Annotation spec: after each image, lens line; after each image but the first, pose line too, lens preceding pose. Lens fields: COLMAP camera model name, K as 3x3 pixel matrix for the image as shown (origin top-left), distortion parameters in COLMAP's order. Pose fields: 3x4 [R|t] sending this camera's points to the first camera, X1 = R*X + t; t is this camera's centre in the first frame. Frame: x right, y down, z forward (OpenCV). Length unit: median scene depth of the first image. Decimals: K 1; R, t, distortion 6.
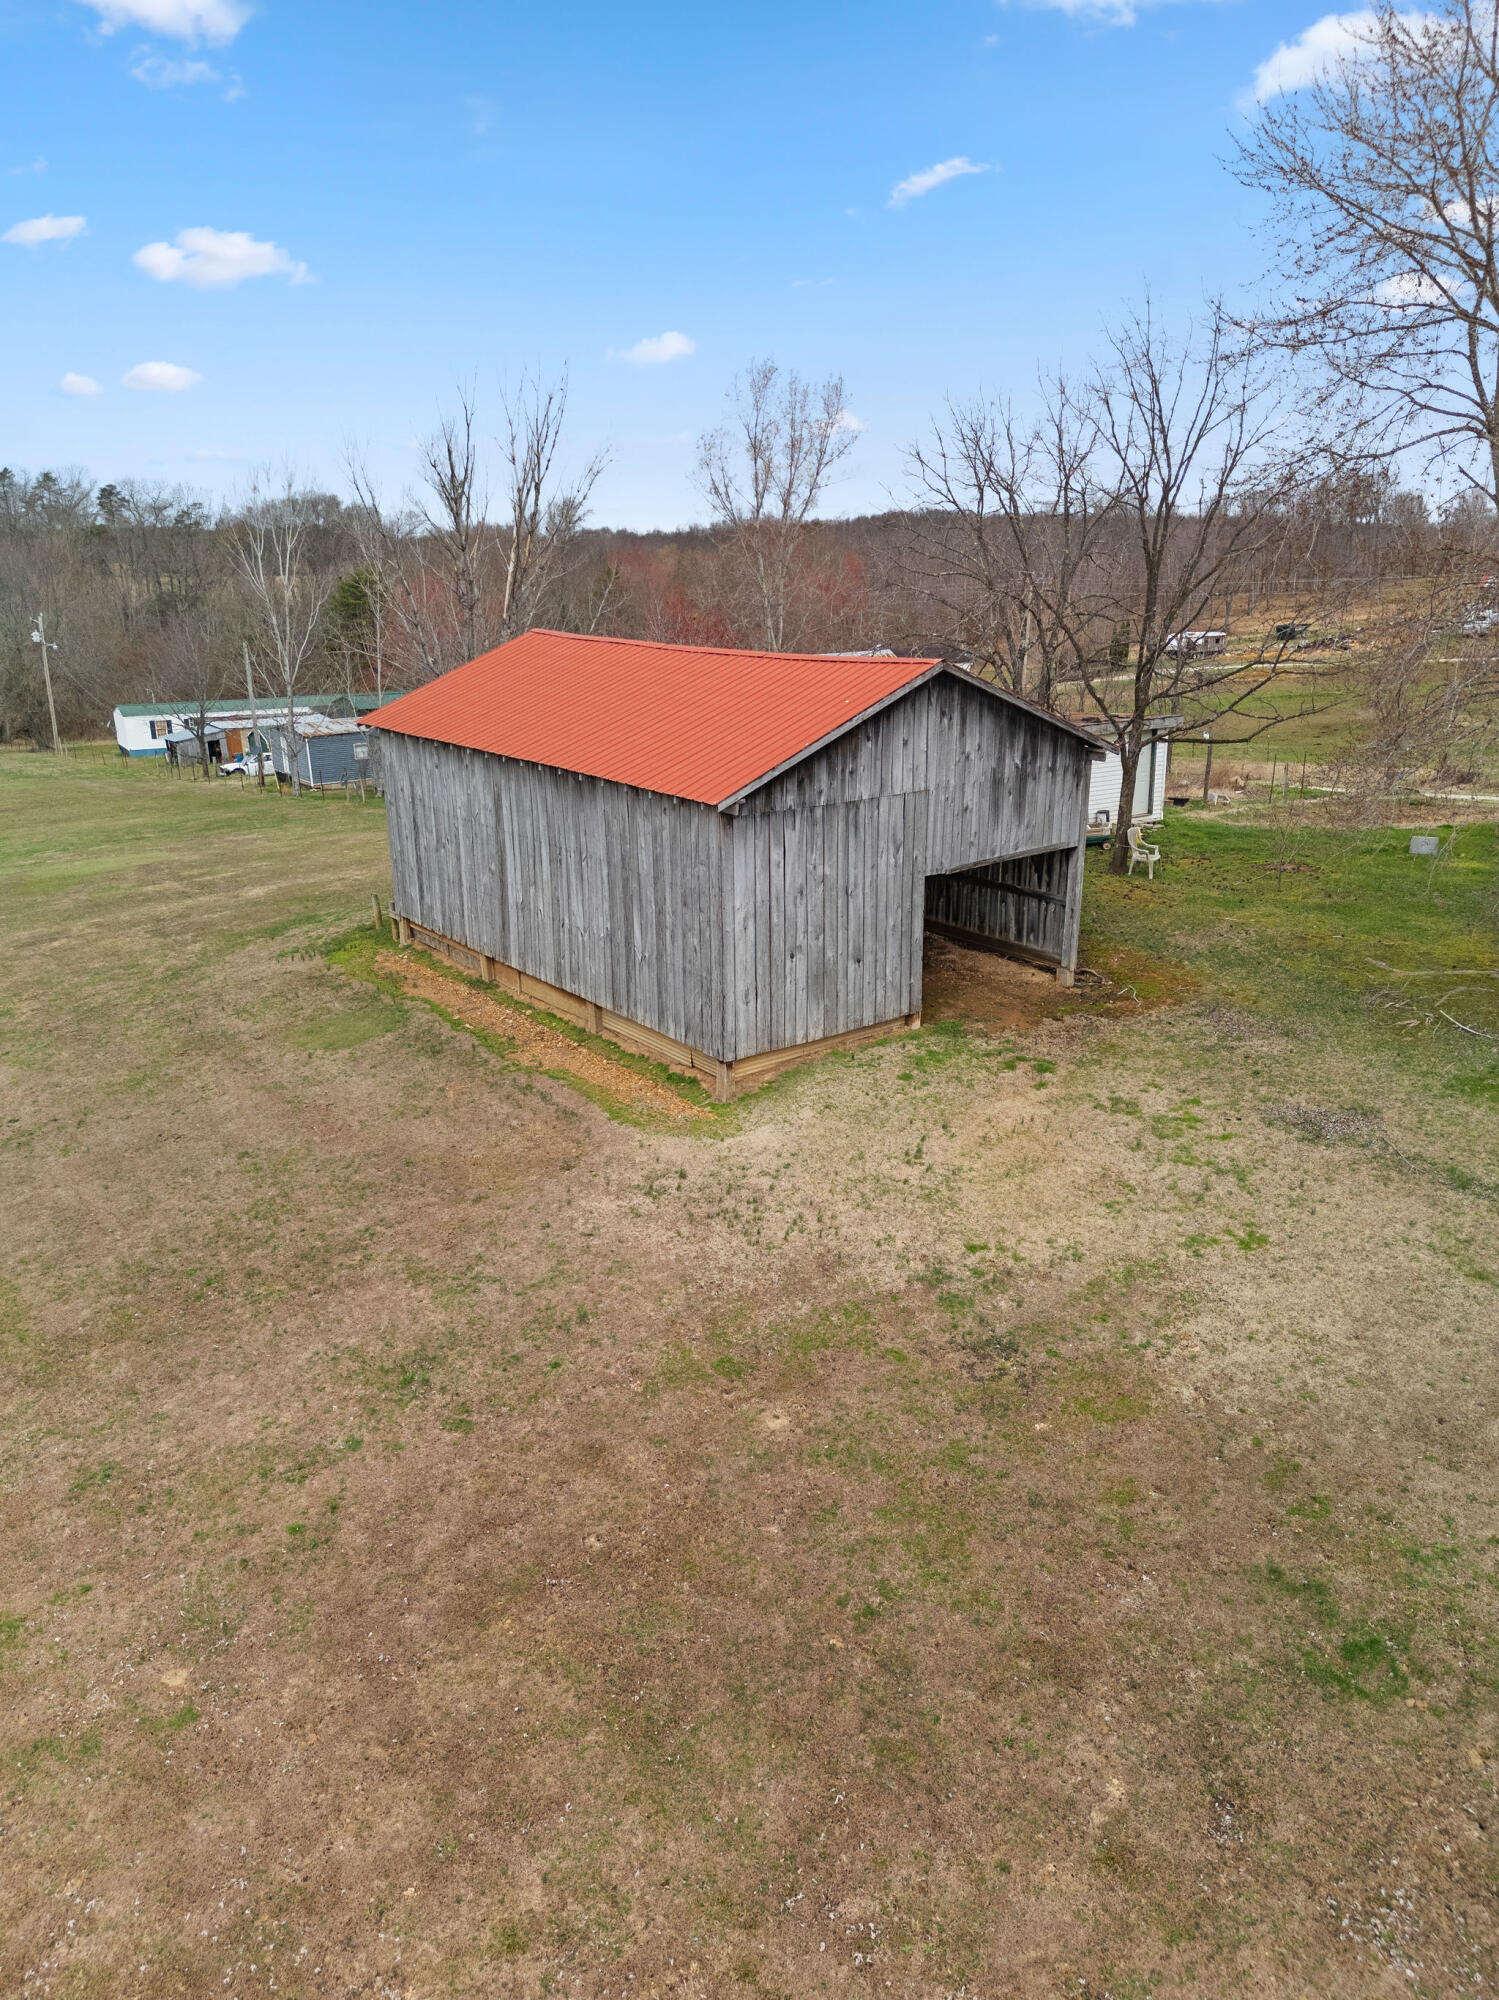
lens RADIAL K [[1412.0, 0, 754.6], [0, 1412.0, 987.6], [0, 0, 1]] dist [0.077864, -0.083835]
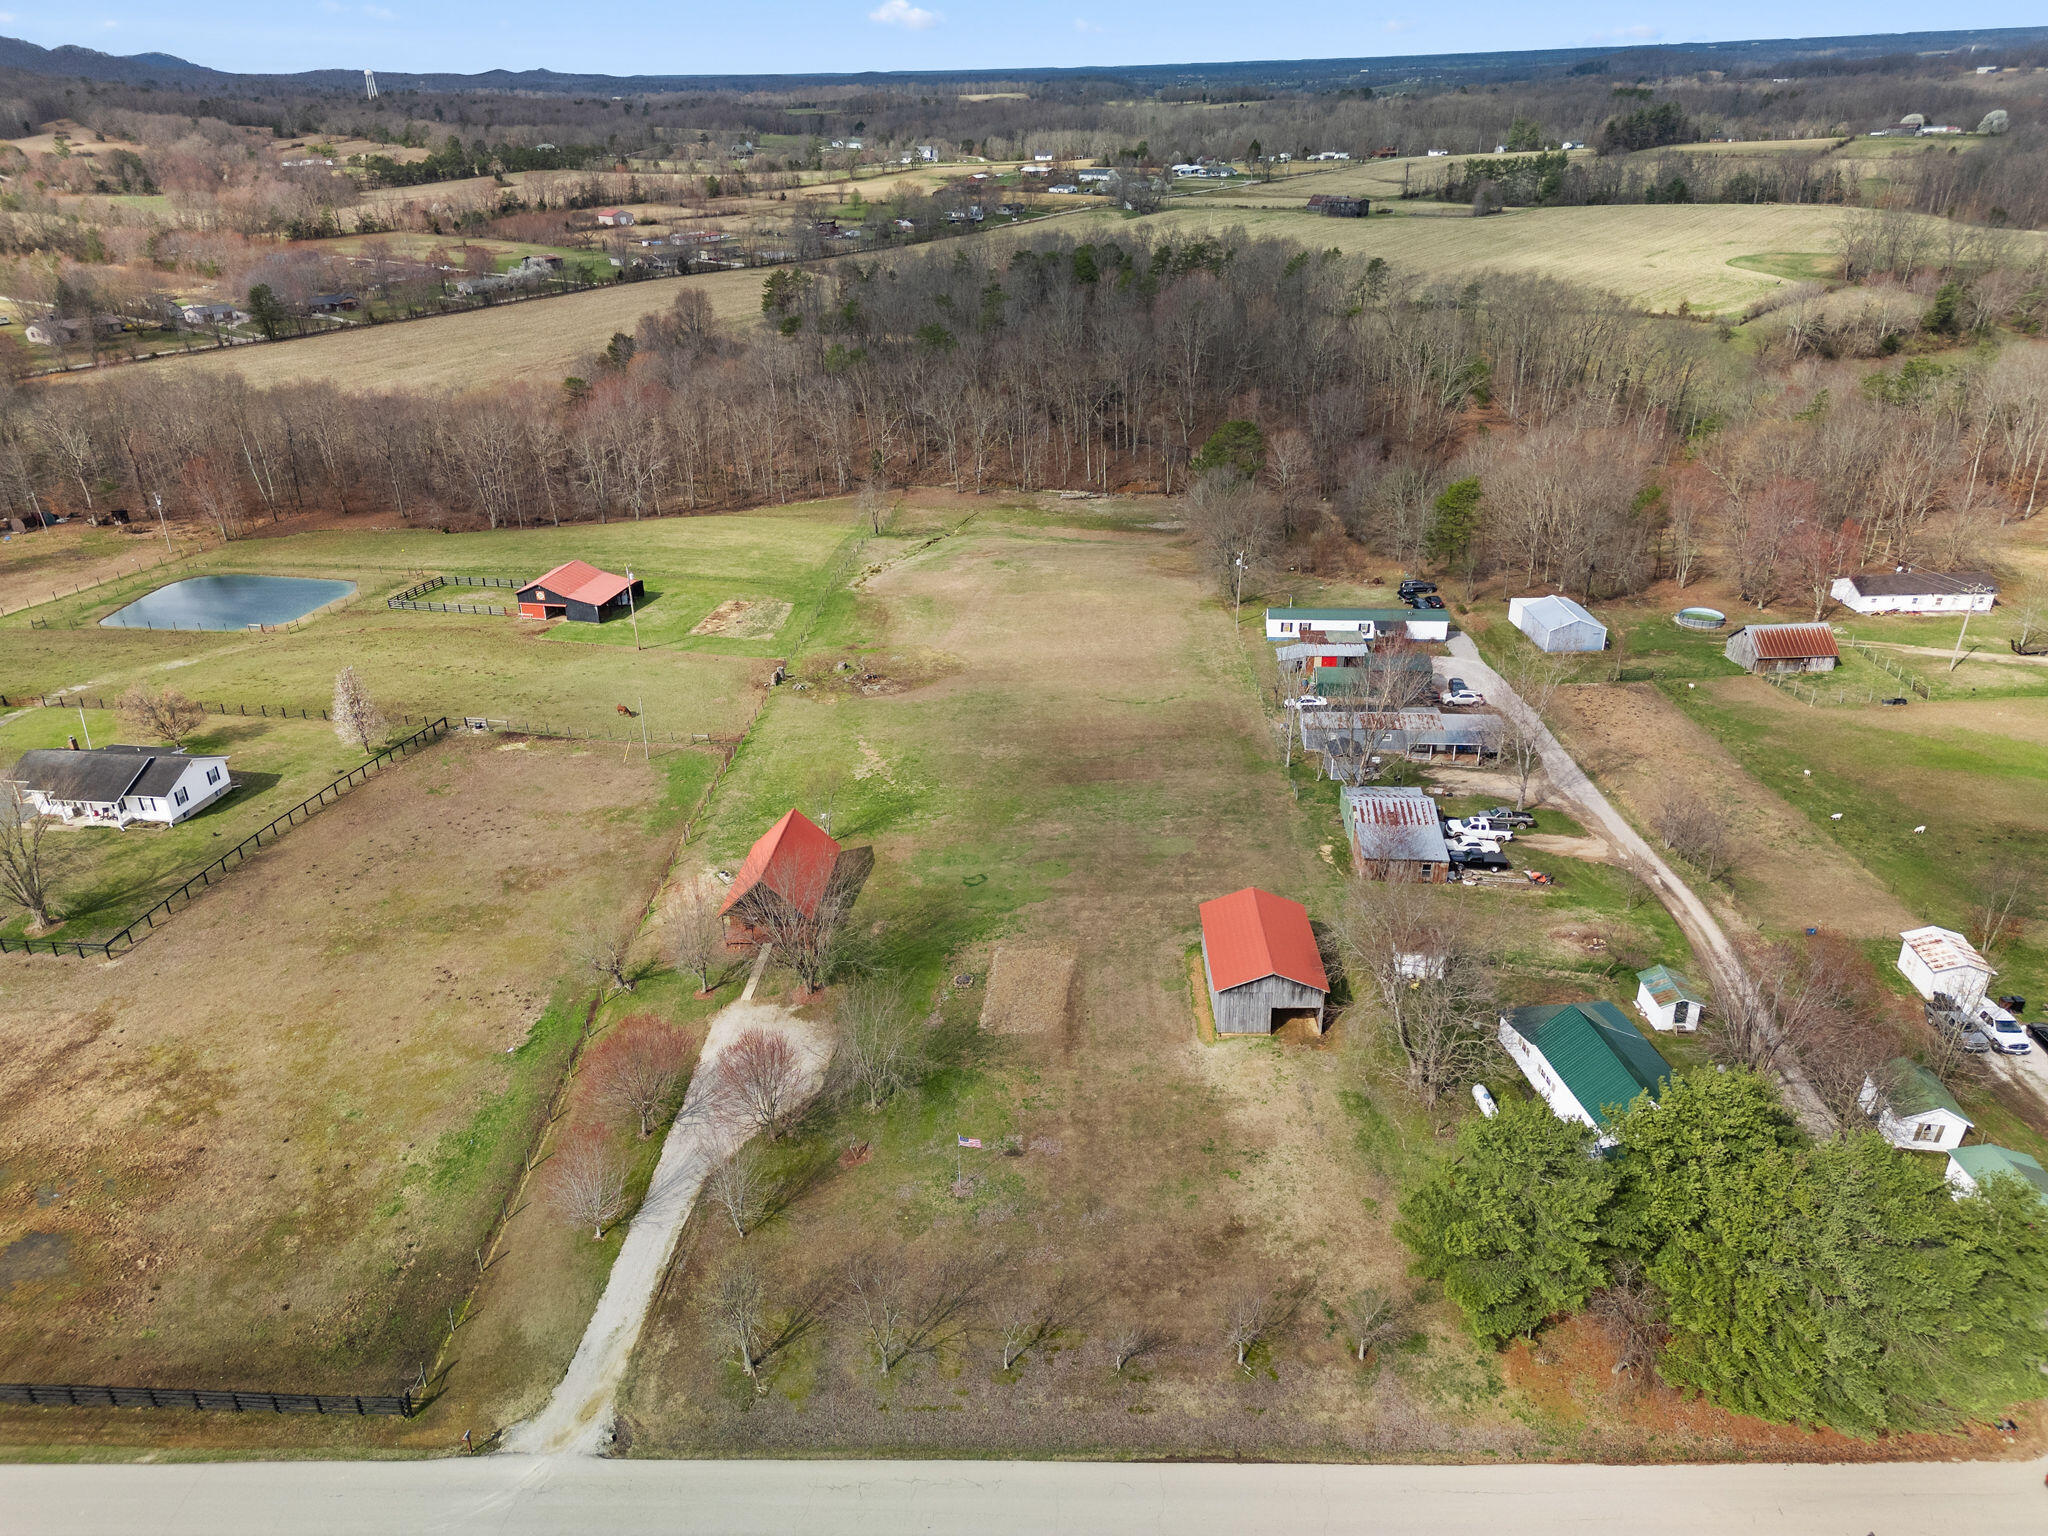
lens RADIAL K [[1417.3, 0, 1030.2], [0, 1417.3, 774.5], [0, 0, 1]] dist [0.111658, -0.074930]
pose [[0.785704, 0.262241, -0.560267, 2.127850], [-0.169051, 0.962246, 0.213320, -1.863754], [0.595056, -0.072892, 0.800372, -3.530437]]
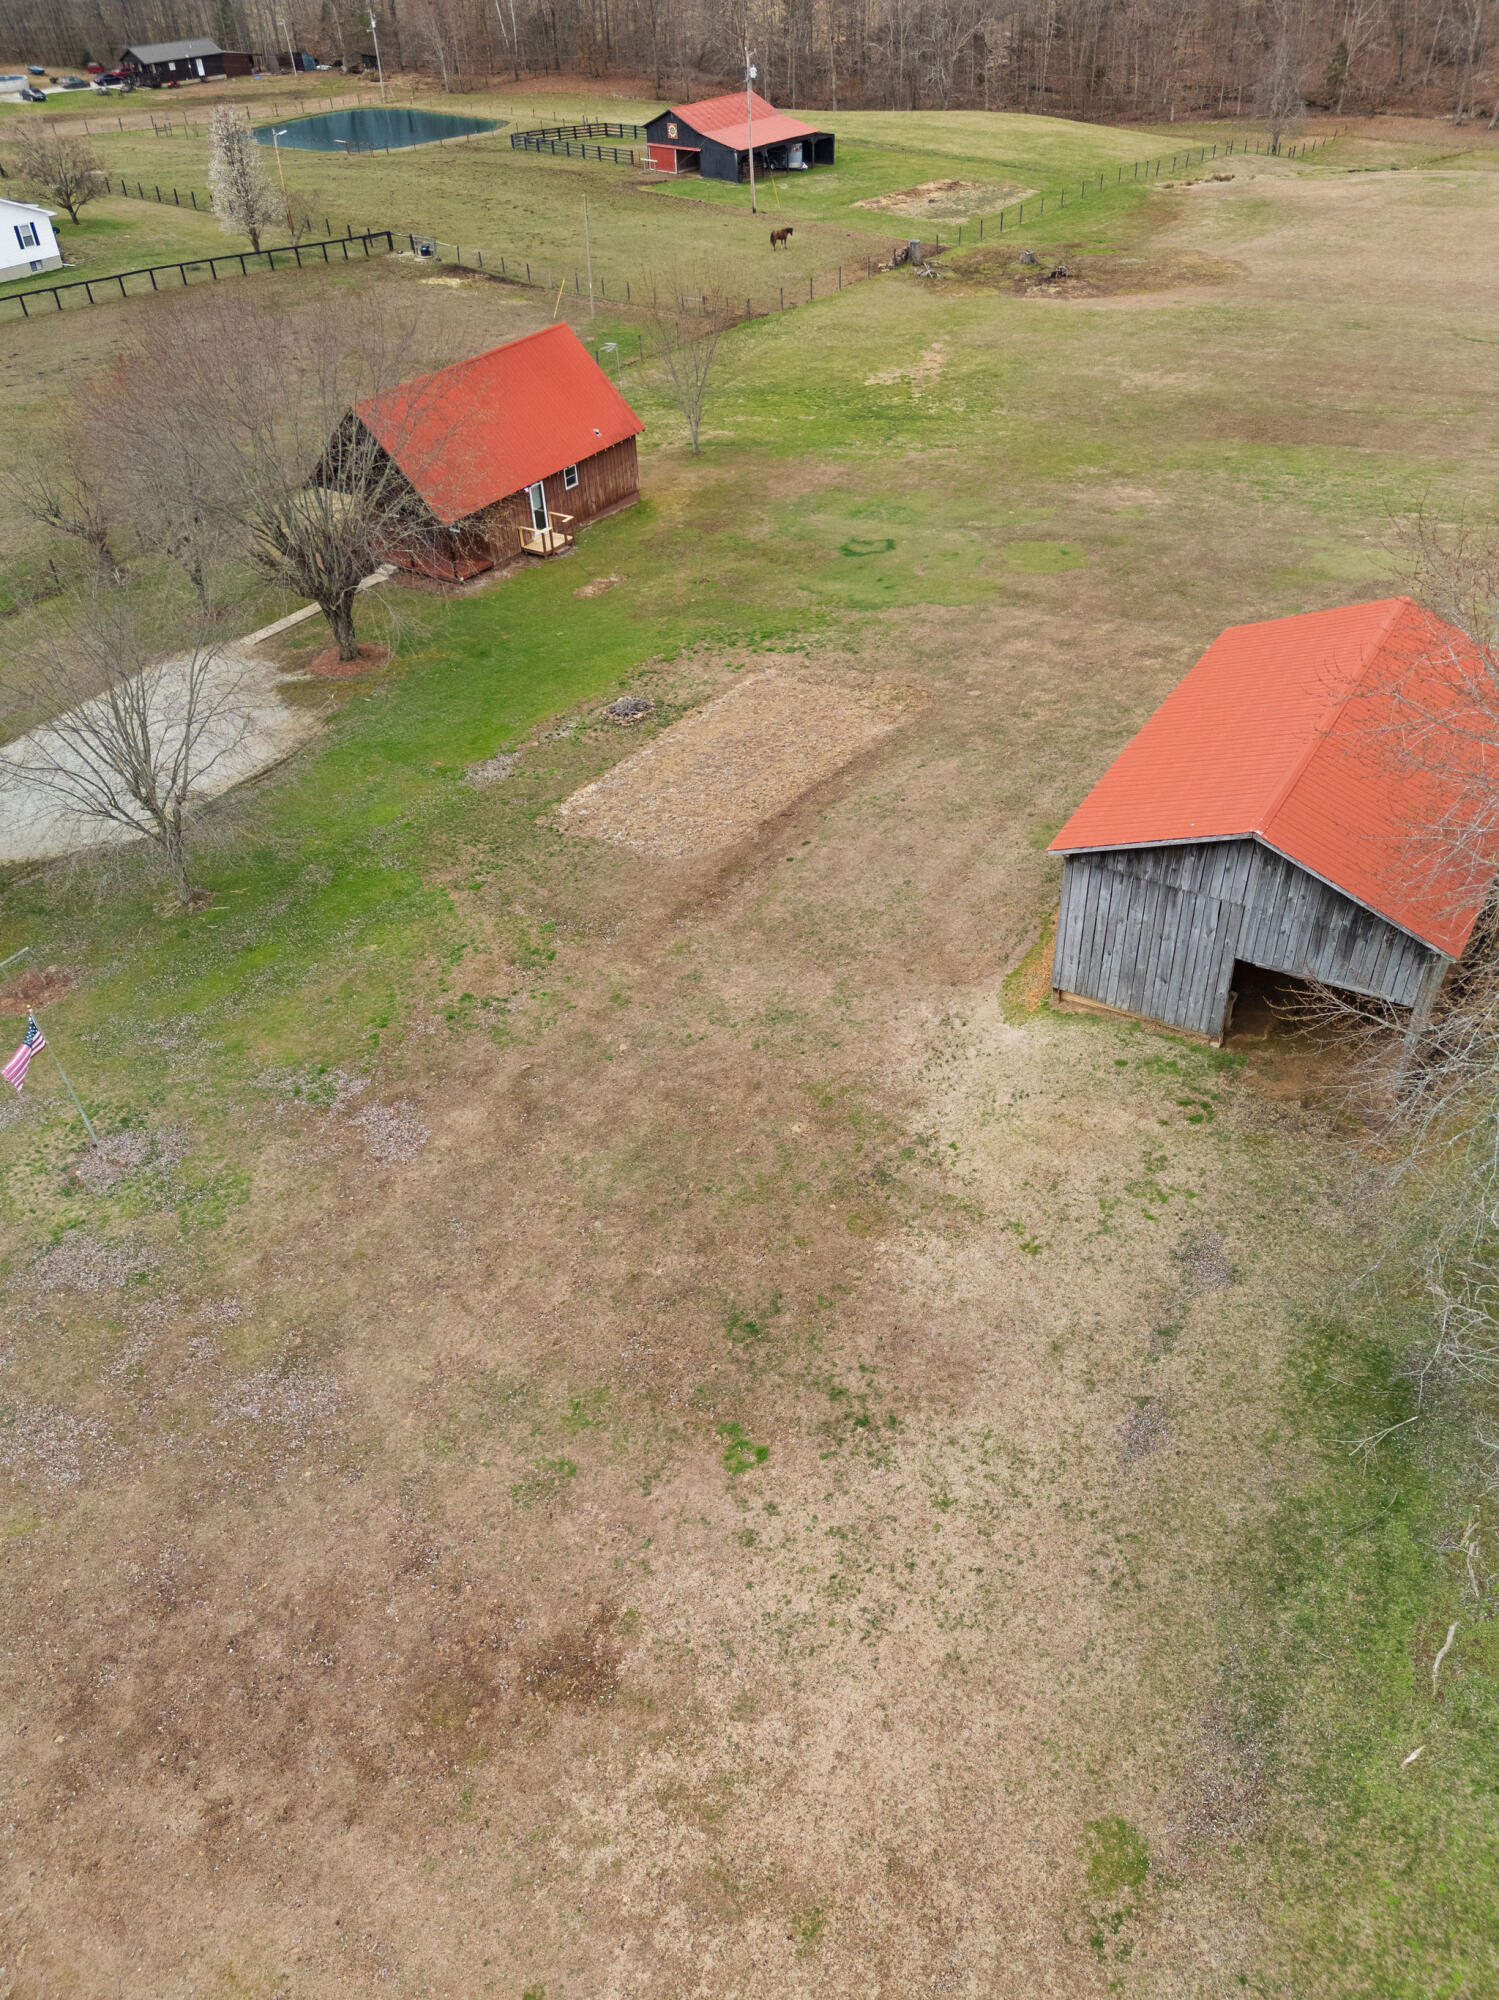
lens RADIAL K [[1491.2, 0, 753.3], [0, 1491.2, 994.8], [0, 0, 1]] dist [0.087058, -0.092356]
pose [[0.365530, 0.571989, -0.734314, 1.125591], [-0.235524, 0.820071, 0.521548, -0.757352], [0.900509, -0.017693, 0.434478, -0.048184]]
